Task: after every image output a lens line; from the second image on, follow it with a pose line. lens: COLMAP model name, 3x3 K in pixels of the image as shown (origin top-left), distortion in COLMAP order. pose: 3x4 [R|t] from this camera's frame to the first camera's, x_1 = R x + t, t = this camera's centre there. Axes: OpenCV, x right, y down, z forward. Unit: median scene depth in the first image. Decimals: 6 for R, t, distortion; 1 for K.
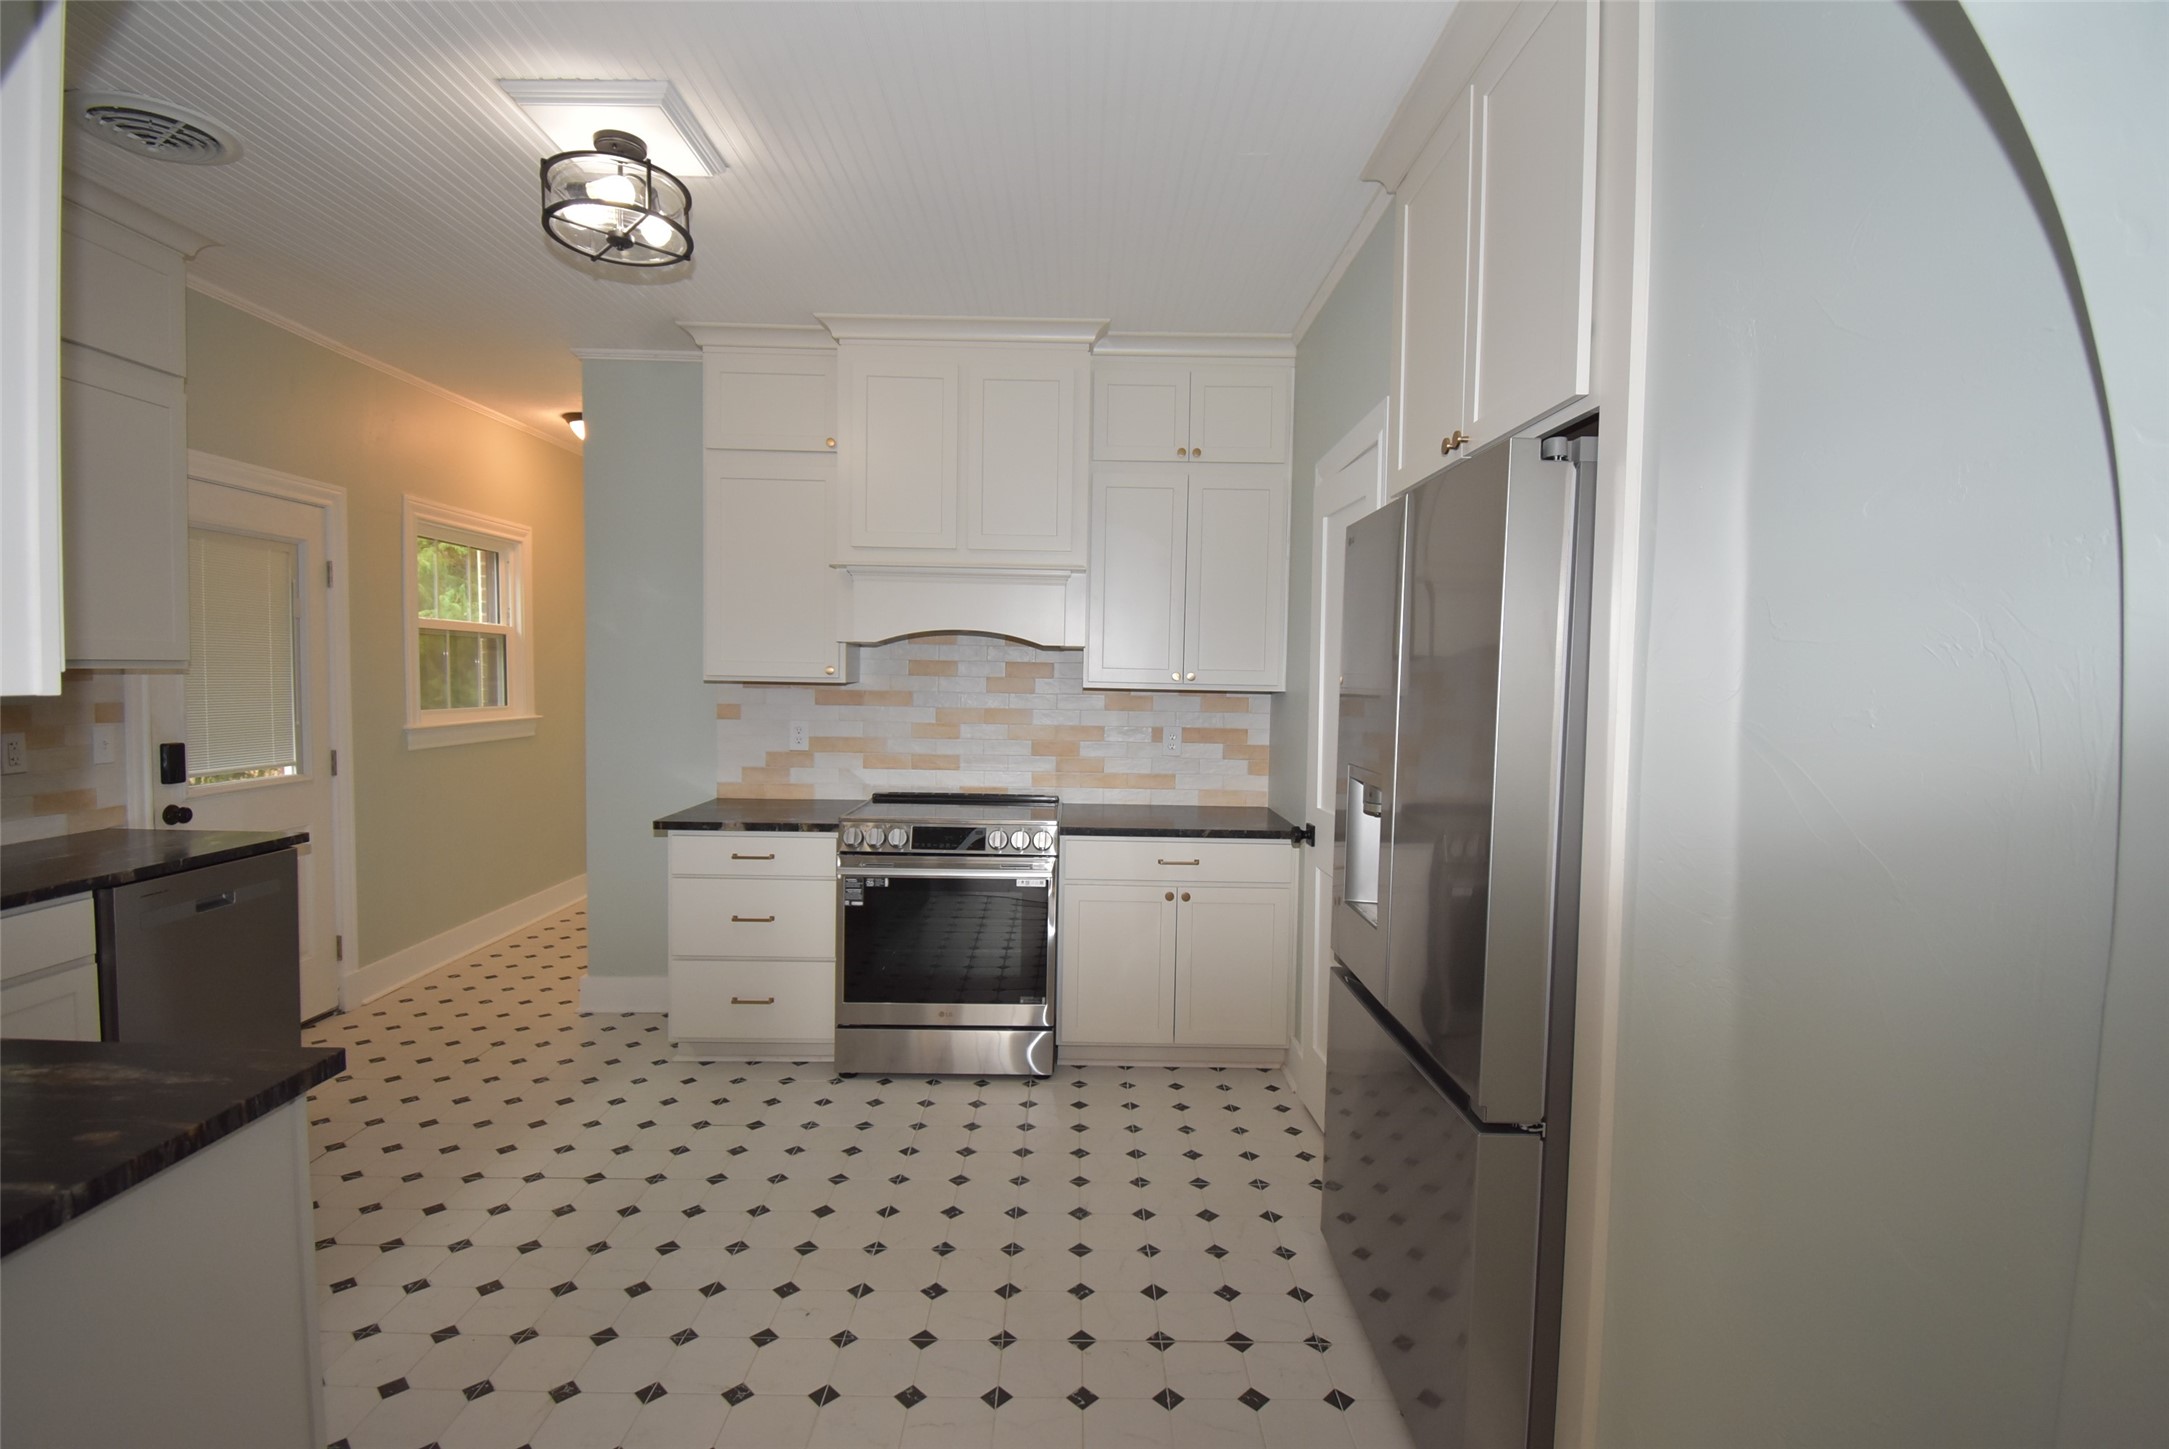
lens RADIAL K [[1007.4, 0, 1077.8], [0, 1007.4, 719.3], [0, 0, 1]] dist [-0.001803, -0.003907]
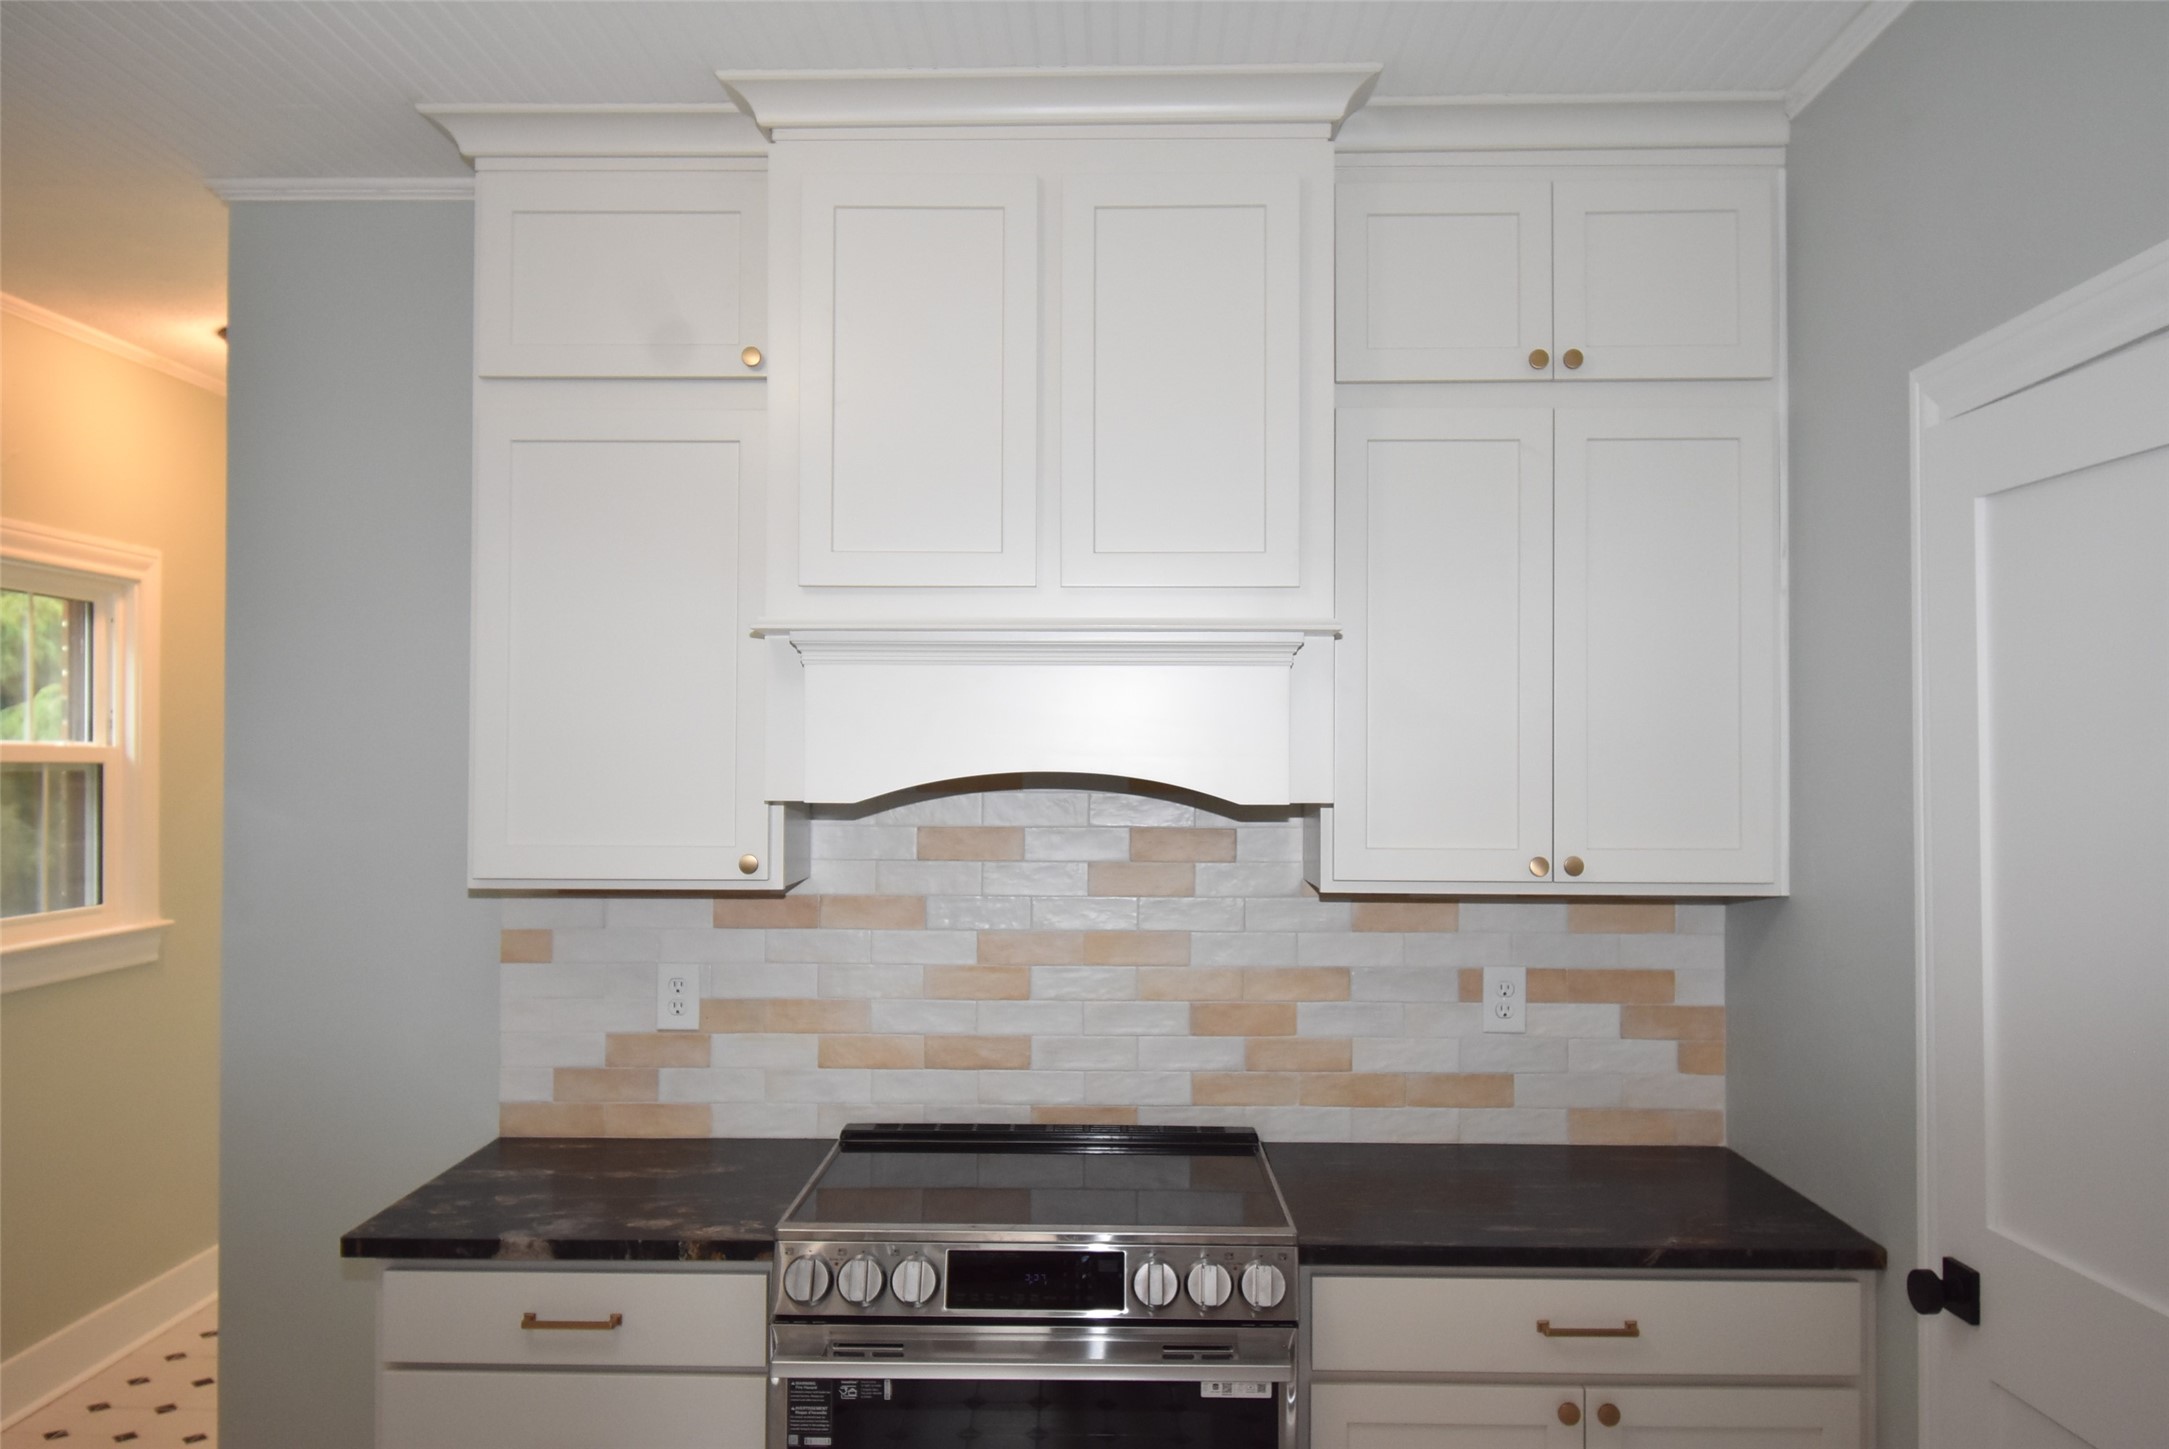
lens RADIAL K [[1746.7, 0, 1082.0], [0, 1746.7, 710.9], [0, 0, 1]] dist [-0.012624, -0.006949]
pose [[0.999034, -0.017650, -0.040255, -0.066877], [0.014303, 0.996531, -0.081987, -0.050088], [0.041562, 0.081332, 0.995820, 0.234273]]
